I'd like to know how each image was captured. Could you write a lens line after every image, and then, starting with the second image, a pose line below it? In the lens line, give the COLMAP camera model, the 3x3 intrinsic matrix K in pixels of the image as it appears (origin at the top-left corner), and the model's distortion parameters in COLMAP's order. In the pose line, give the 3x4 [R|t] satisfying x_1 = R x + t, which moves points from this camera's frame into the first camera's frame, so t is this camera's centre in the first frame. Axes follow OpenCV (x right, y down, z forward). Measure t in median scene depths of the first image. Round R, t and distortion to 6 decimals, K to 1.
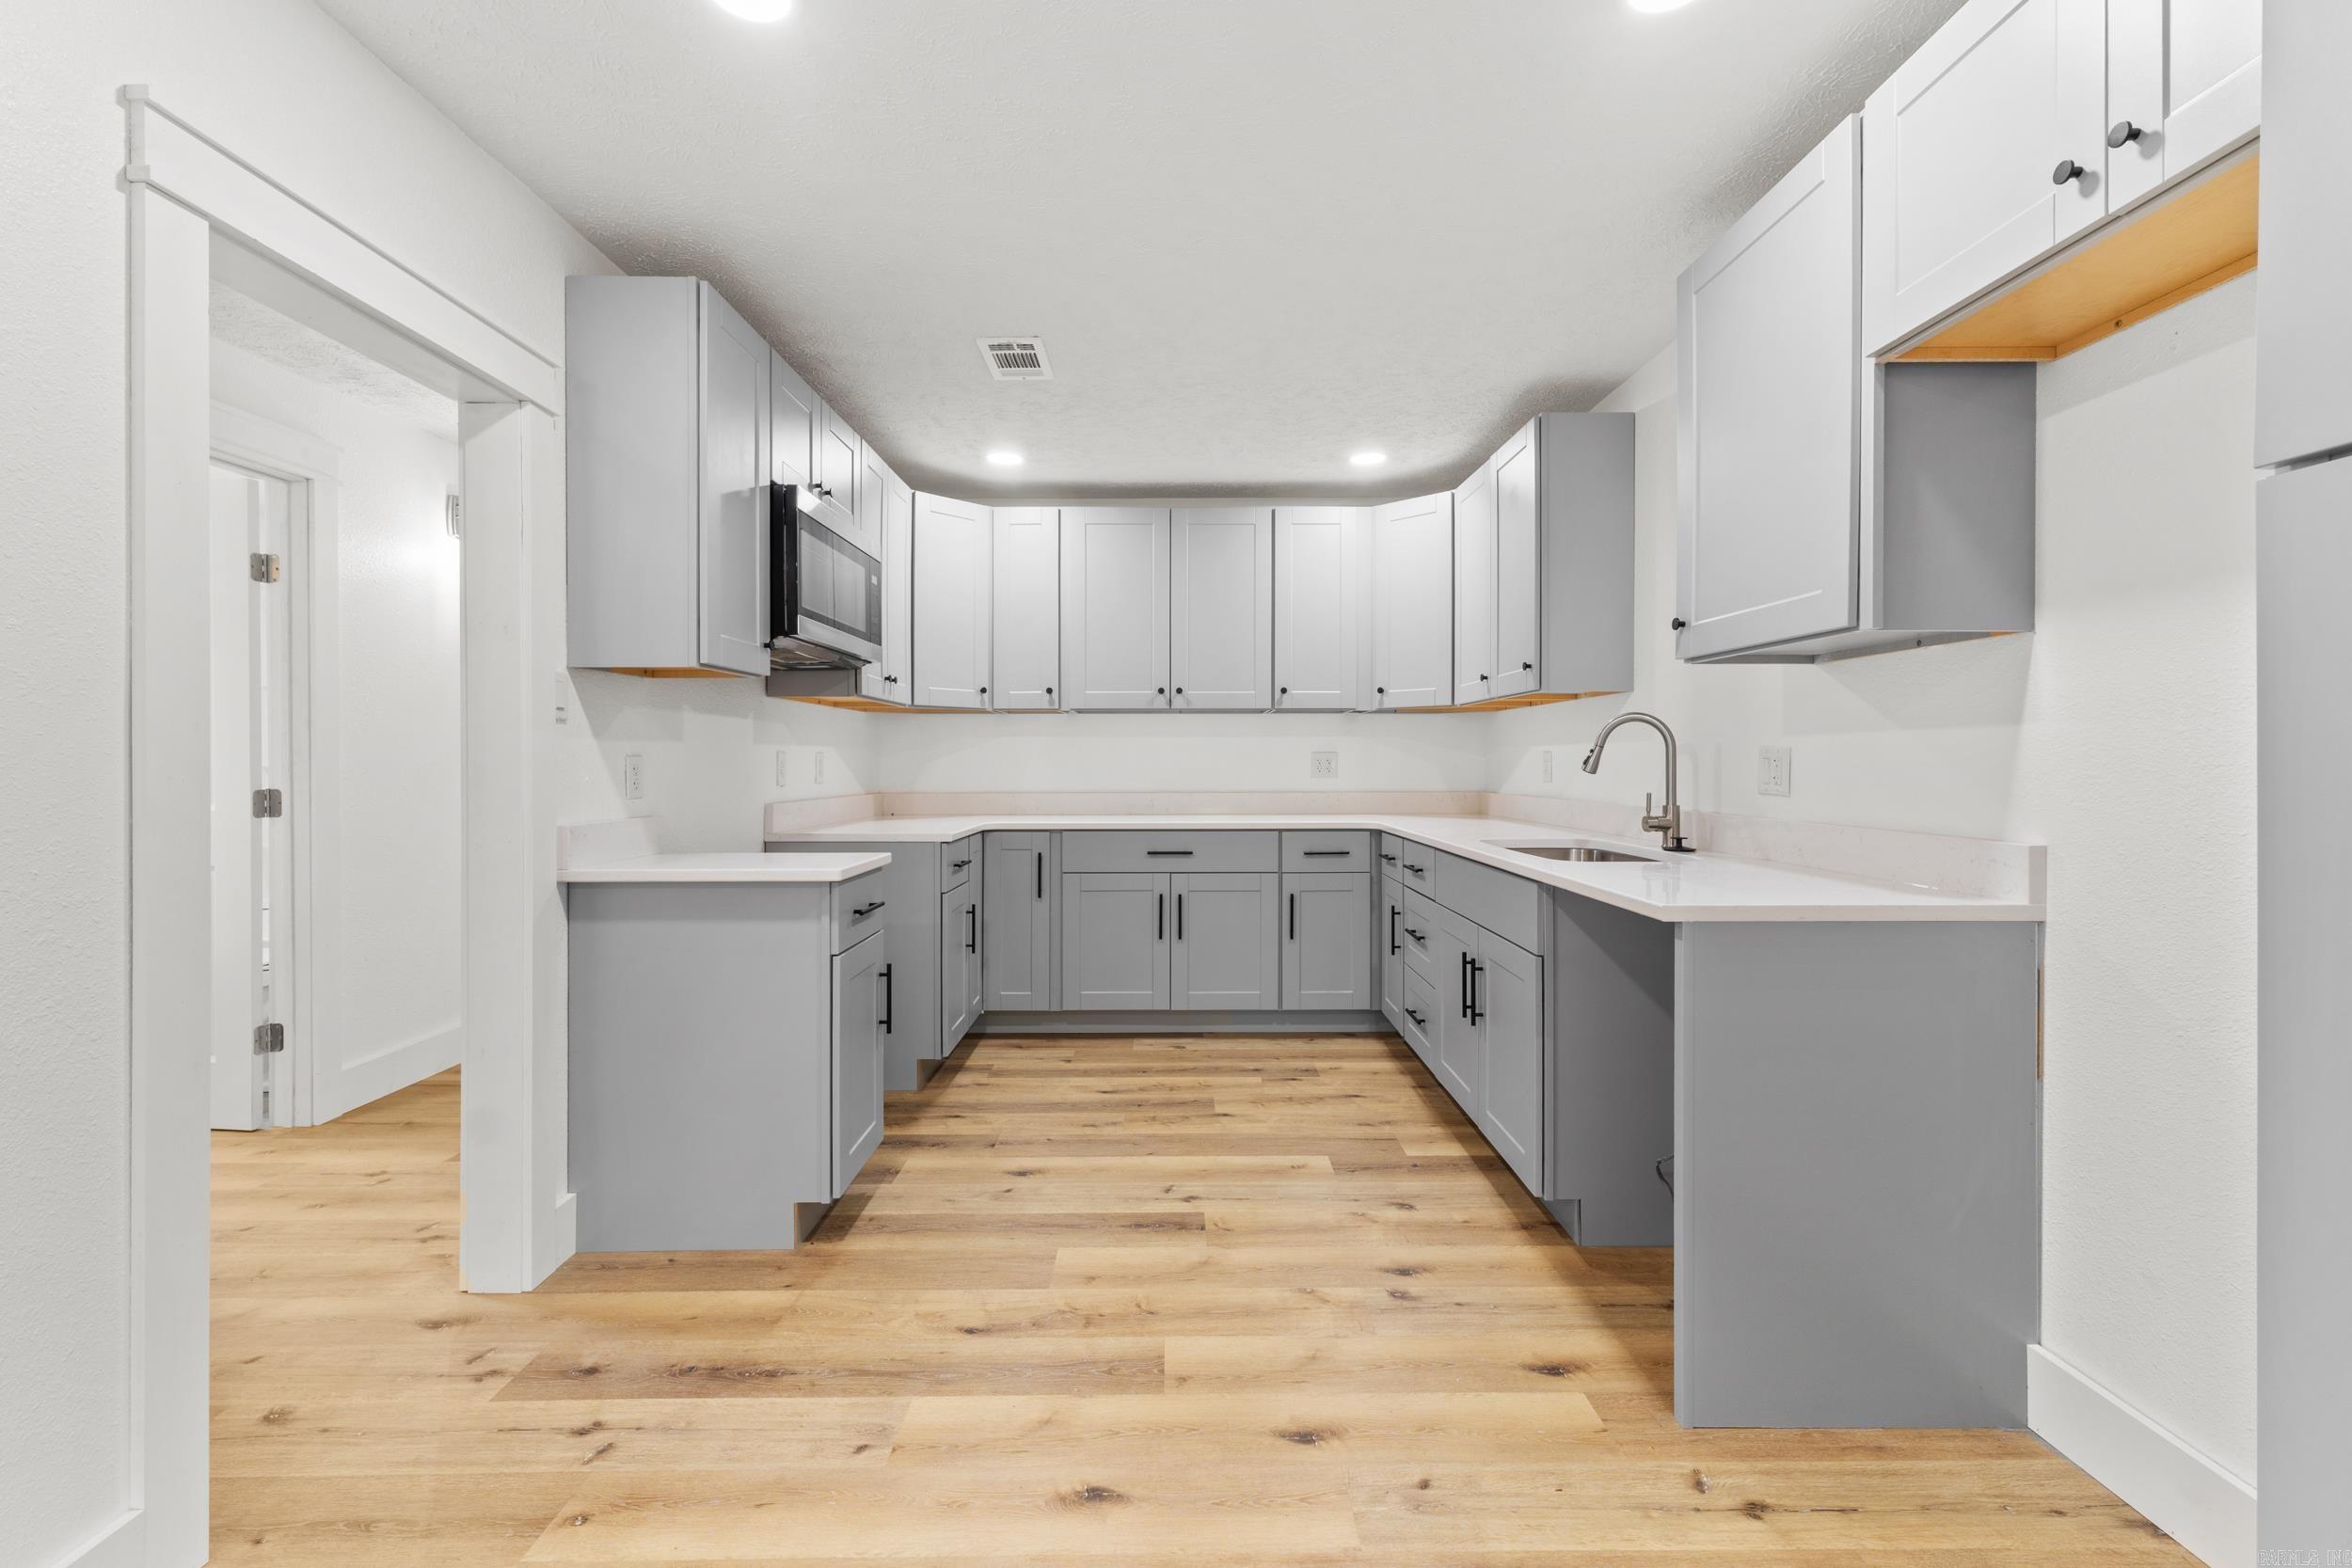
lens RADIAL K [[994.1, 0, 1192.4], [0, 994.1, 779.7], [0, 0, 1]] dist [0.007638, -0.000925]
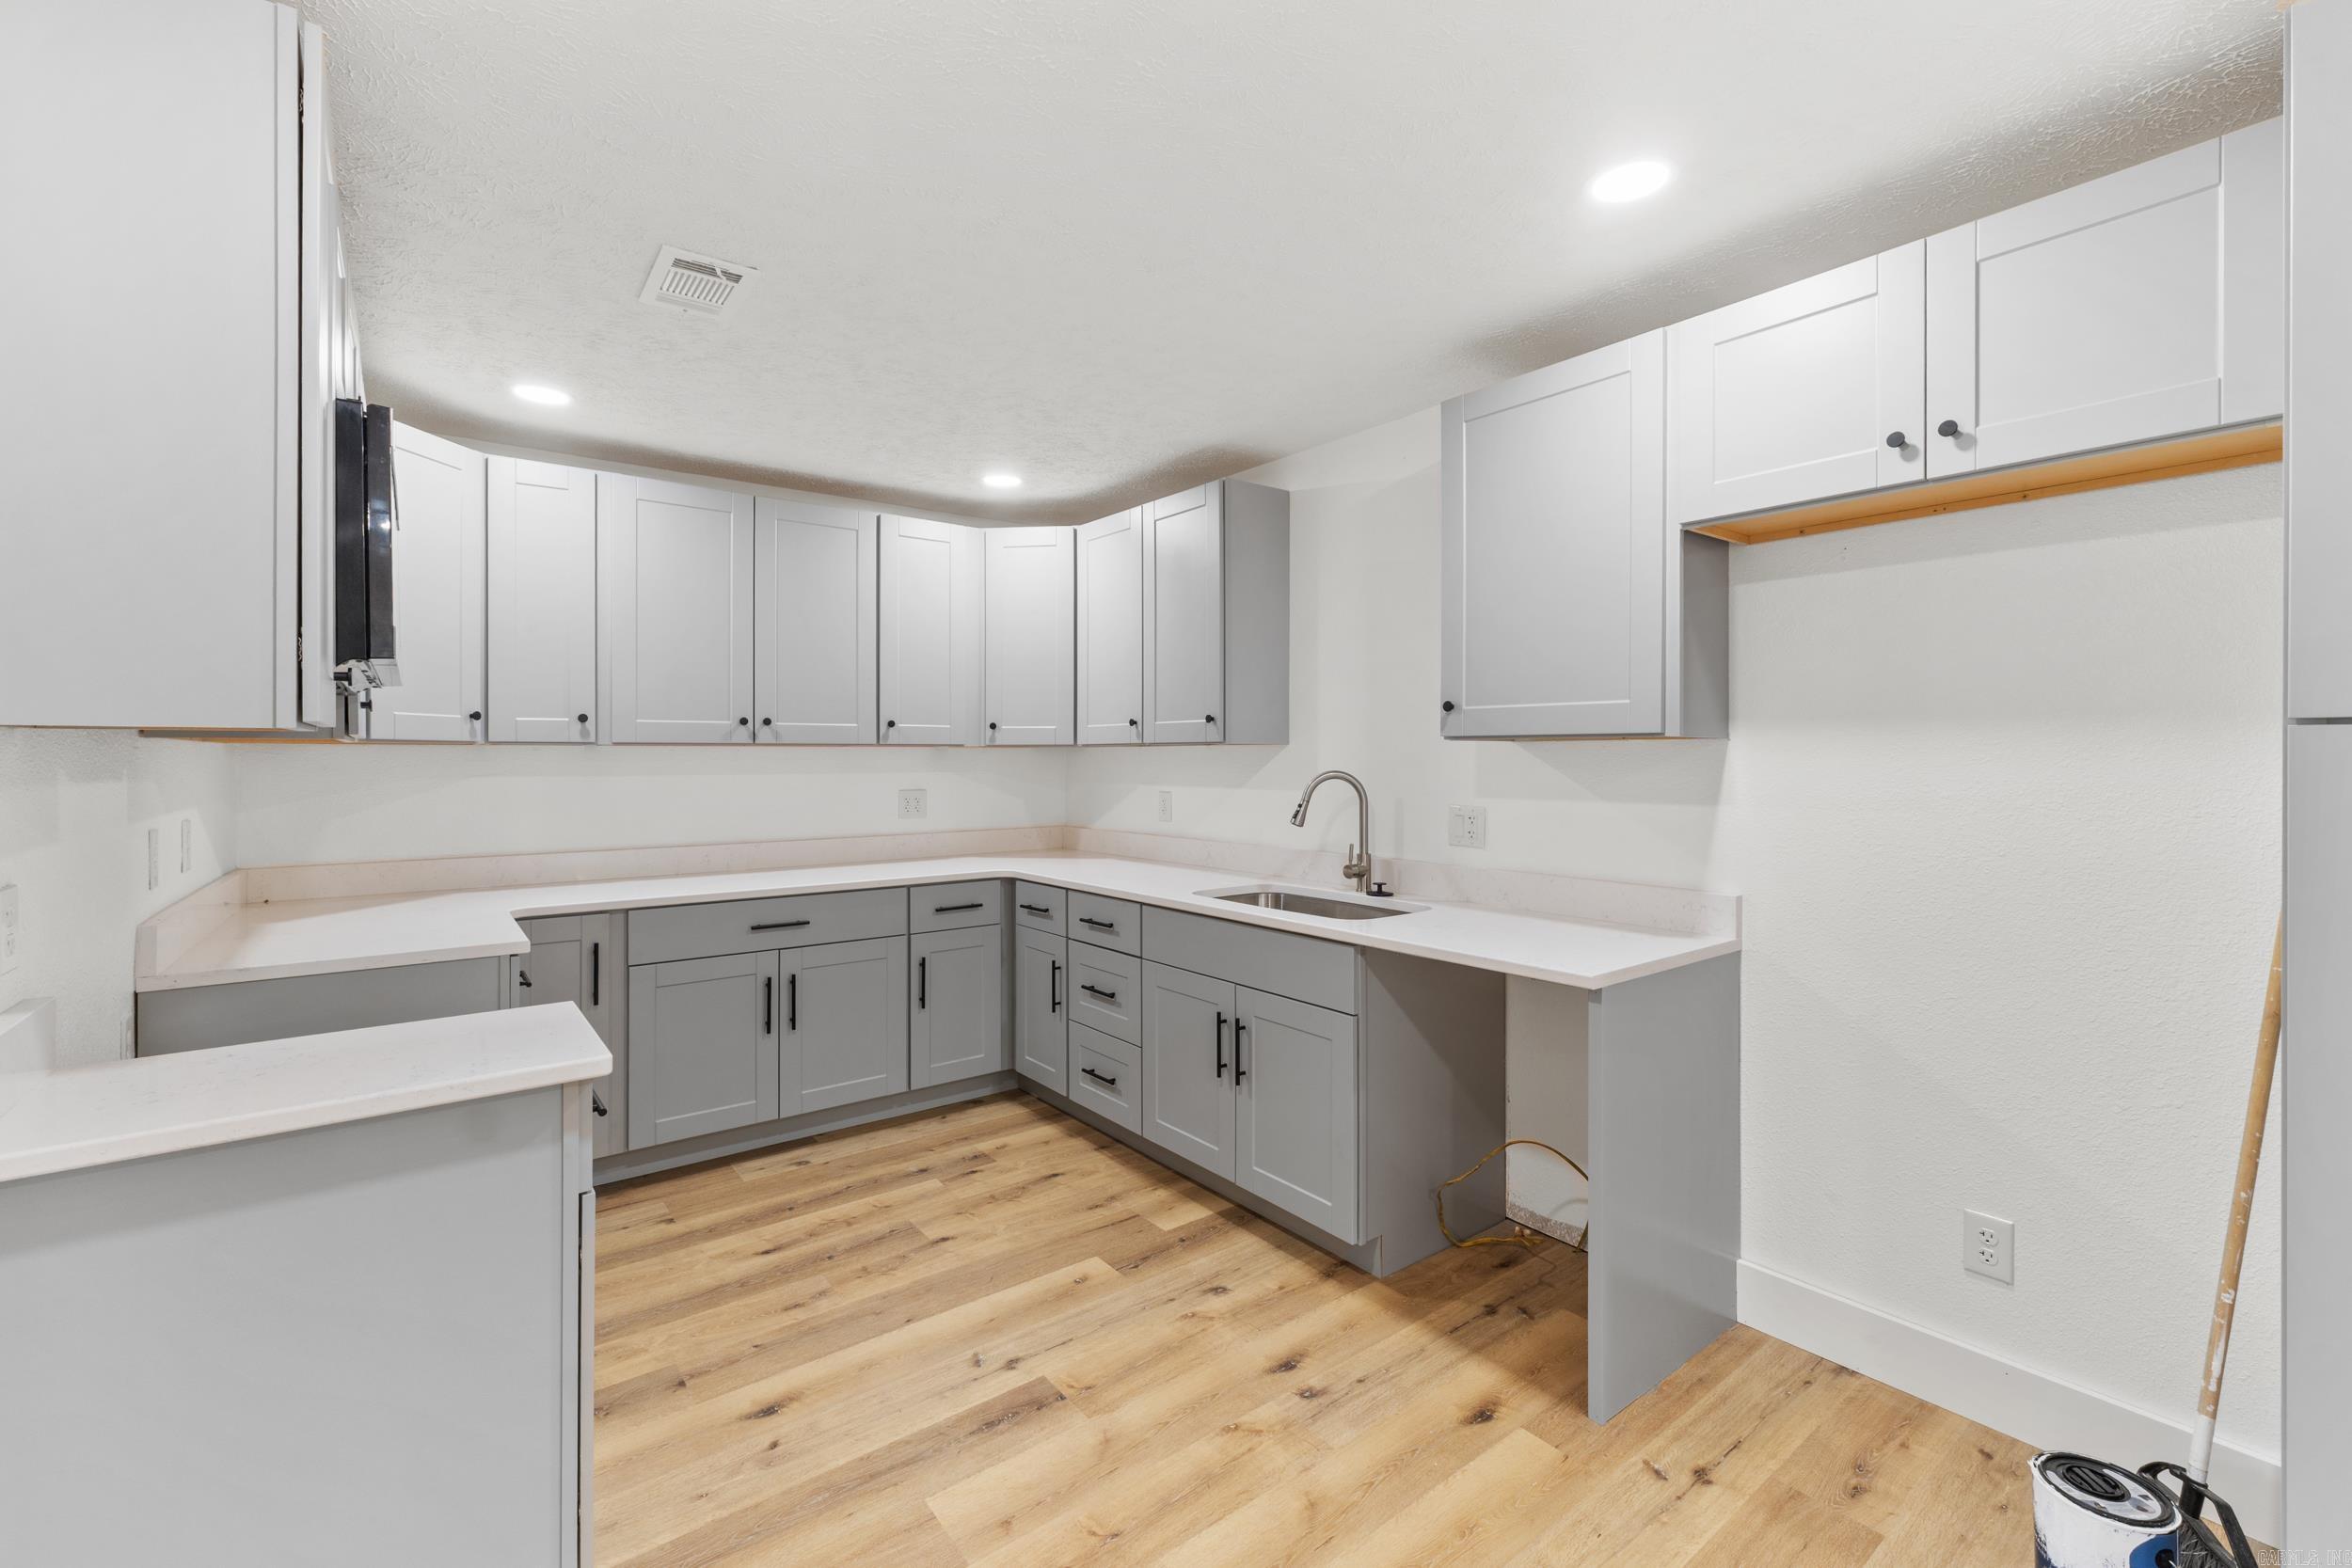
lens RADIAL K [[994.1, 0, 1178.5], [0, 994.1, 771.2], [0, 0, 1]] dist [0.007638, -0.000925]
pose [[0.797501, -0.008806, 0.603253, -0.351576], [0.010648, 0.999943, 0.000519, -0.067939], [-0.603223, 0.006010, 0.797550, 0.220432]]
